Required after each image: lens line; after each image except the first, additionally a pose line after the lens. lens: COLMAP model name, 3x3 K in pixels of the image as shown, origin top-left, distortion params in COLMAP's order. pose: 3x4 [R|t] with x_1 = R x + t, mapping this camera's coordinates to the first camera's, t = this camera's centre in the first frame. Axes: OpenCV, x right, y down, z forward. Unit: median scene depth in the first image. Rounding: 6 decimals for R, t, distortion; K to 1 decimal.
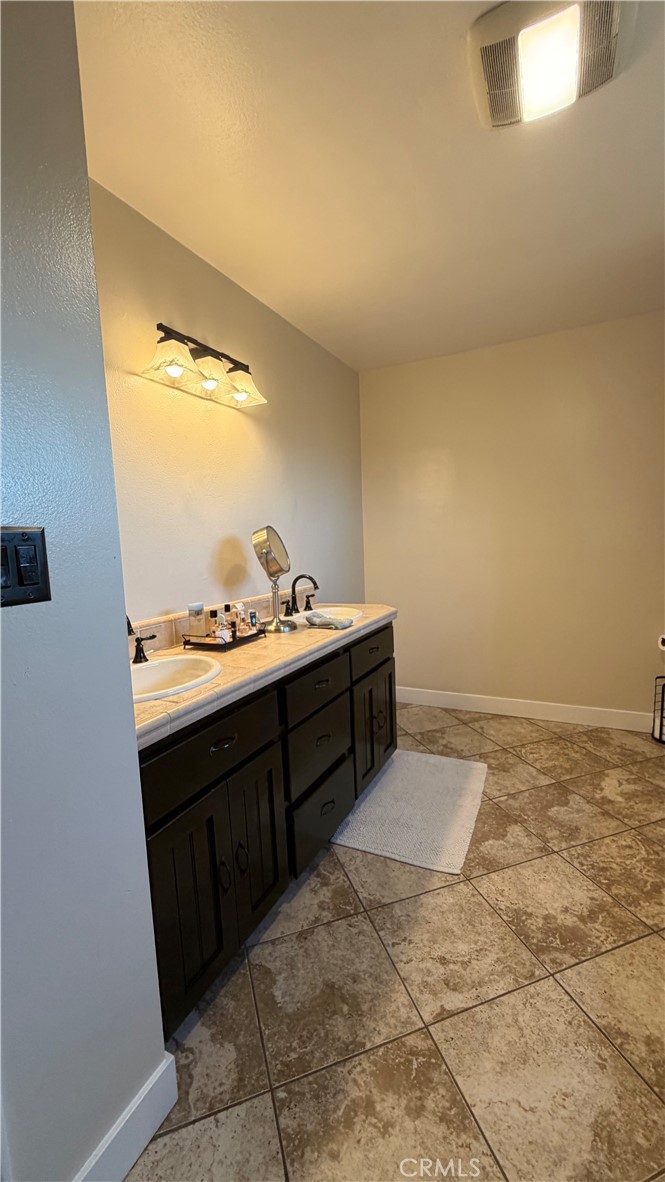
lens RADIAL K [[475.9, 0, 330.6], [0, 475.9, 591.5], [0, 0, 1]] dist [0.004537, 0.000464]
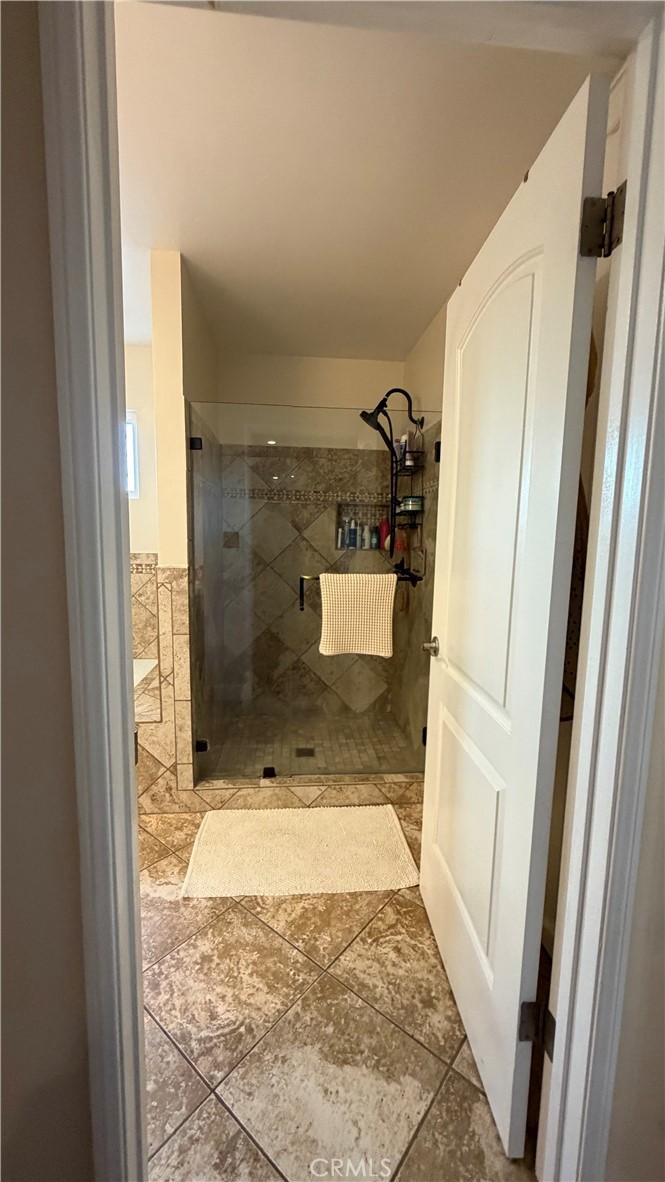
lens RADIAL K [[475.9, 0, 331.4], [0, 475.9, 590.1], [0, 0, 1]] dist [0.004537, 0.000464]
pose [[-0.533090, -0.072764, 0.842924, -0.294997], [0.093356, 0.985152, 0.144083, -0.167580], [-0.840892, 0.155501, -0.518382, 1.257367]]
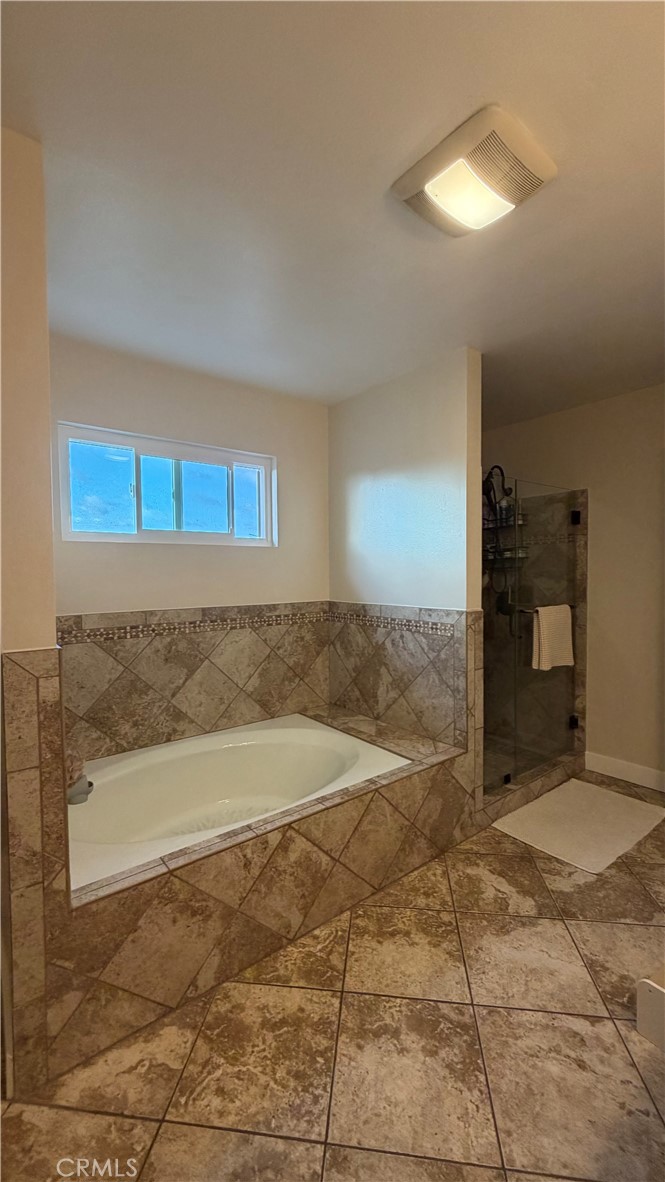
lens RADIAL K [[475.9, 0, 337.1], [0, 475.9, 590.0], [0, 0, 1]] dist [0.004537, 0.000464]
pose [[-0.906124, 0.030369, 0.421921, 0.240688], [0.090592, 0.988210, 0.123428, -0.266883], [-0.413198, 0.150064, -0.898192, 1.840587]]
